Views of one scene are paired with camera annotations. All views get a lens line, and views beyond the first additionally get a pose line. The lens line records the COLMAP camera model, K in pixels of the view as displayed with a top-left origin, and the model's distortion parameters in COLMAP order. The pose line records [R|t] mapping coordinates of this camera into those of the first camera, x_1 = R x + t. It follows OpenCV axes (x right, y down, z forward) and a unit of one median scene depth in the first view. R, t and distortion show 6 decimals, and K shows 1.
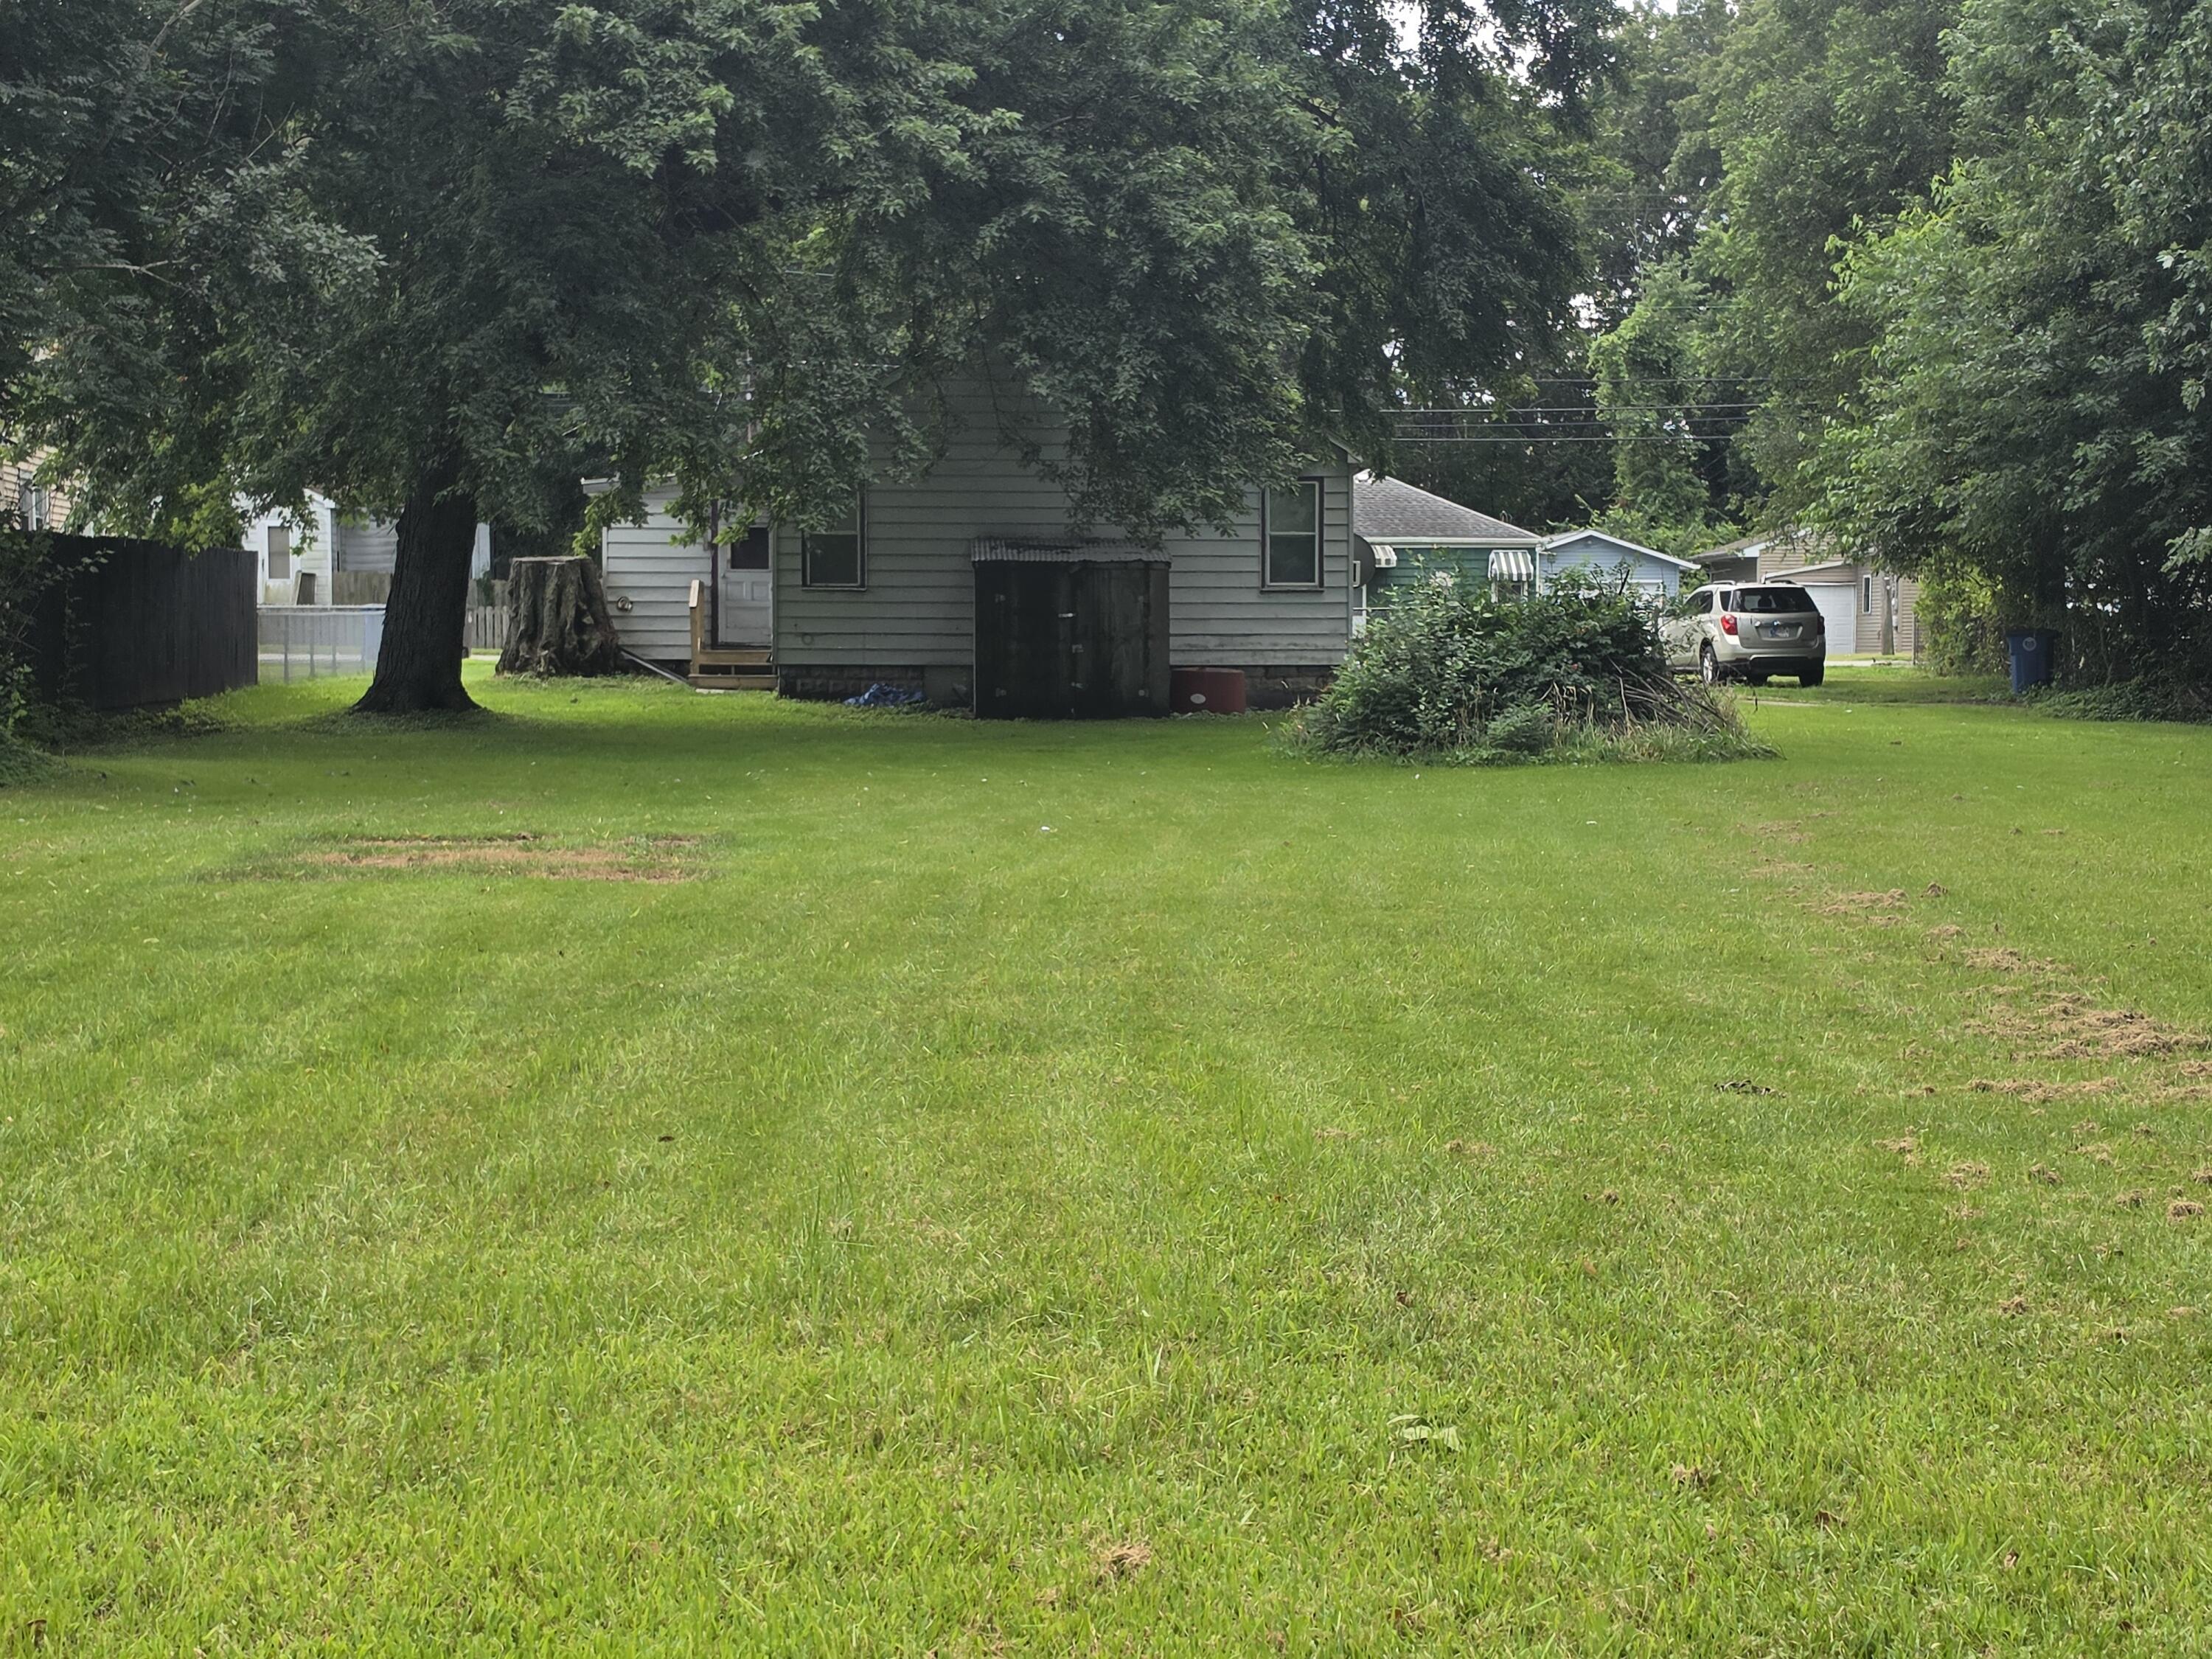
lens RADIAL K [[3995.4, 0, 1105.8], [0, 3995.4, 829.9], [0, 0, 1]] dist [-0.037516, 0.000000]
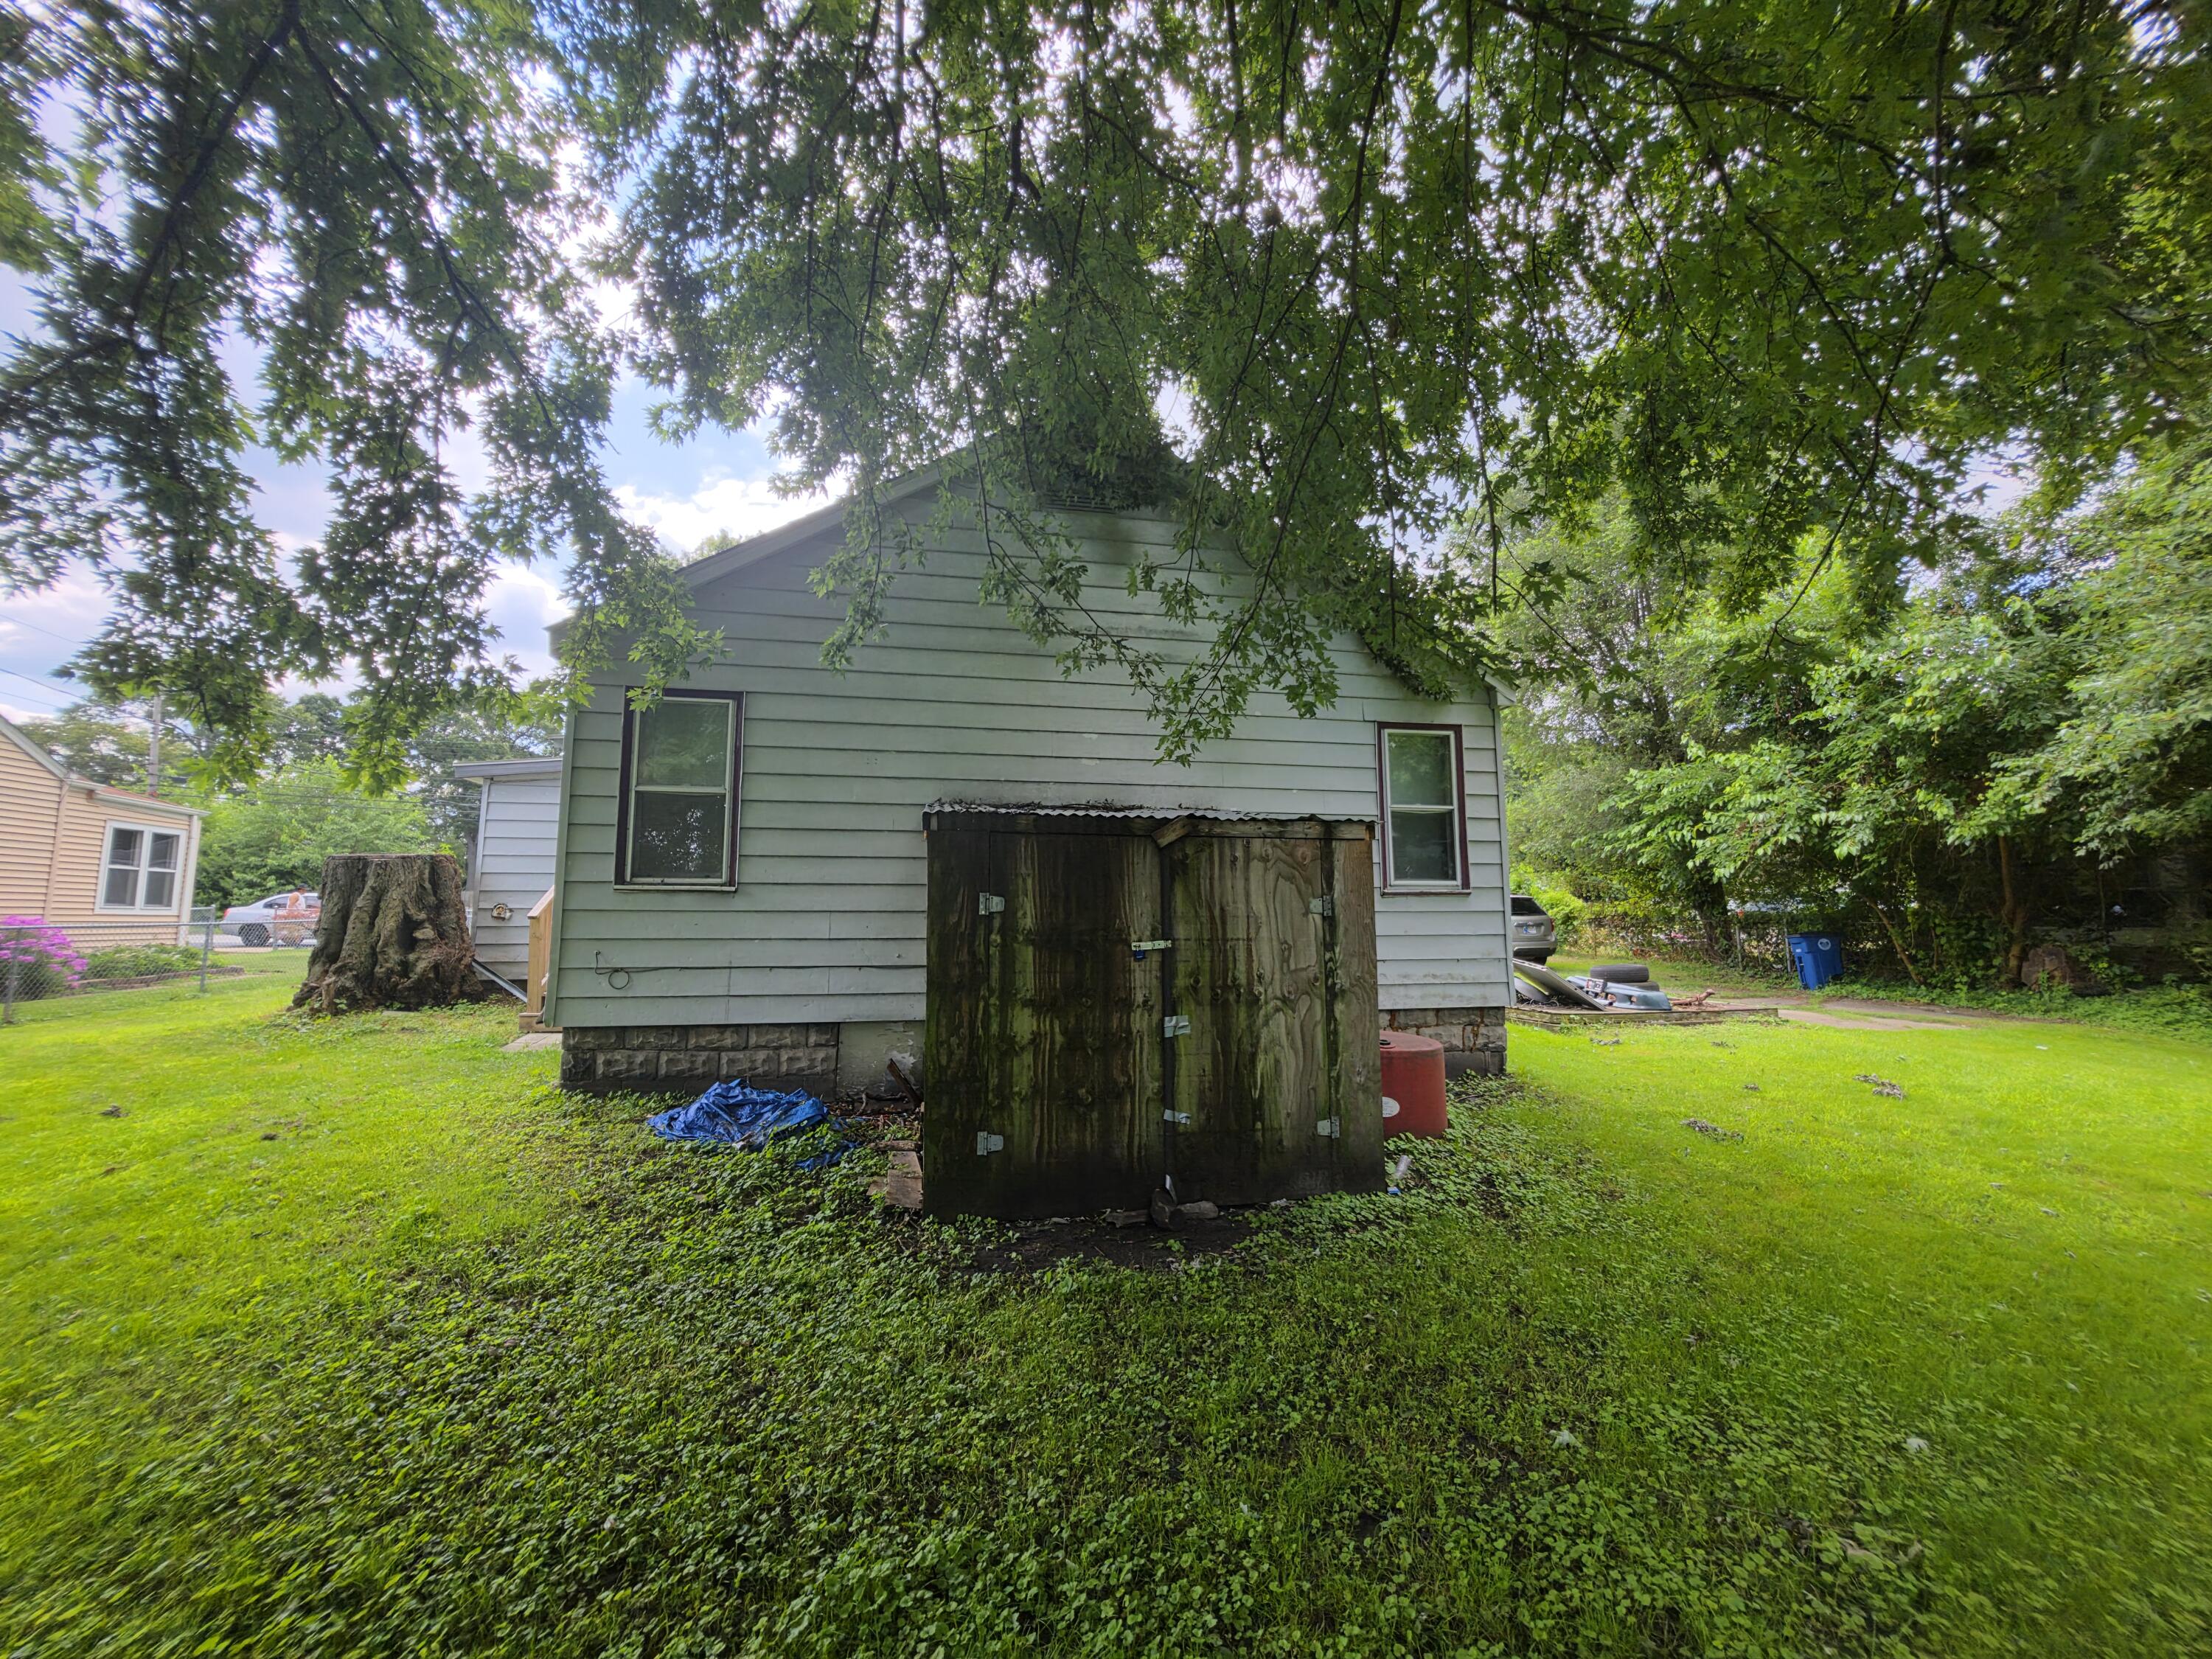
lens RADIAL K [[884.7, 0, 1108.6], [0, 884.7, 826.5], [0, 0, 1]] dist [-0.001180, -0.000011]
pose [[0.988670, 0.013647, 0.149483, -0.026817], [0.008481, 0.989189, -0.146400, -0.050098], [-0.149865, 0.146009, 0.977866, 0.867423]]
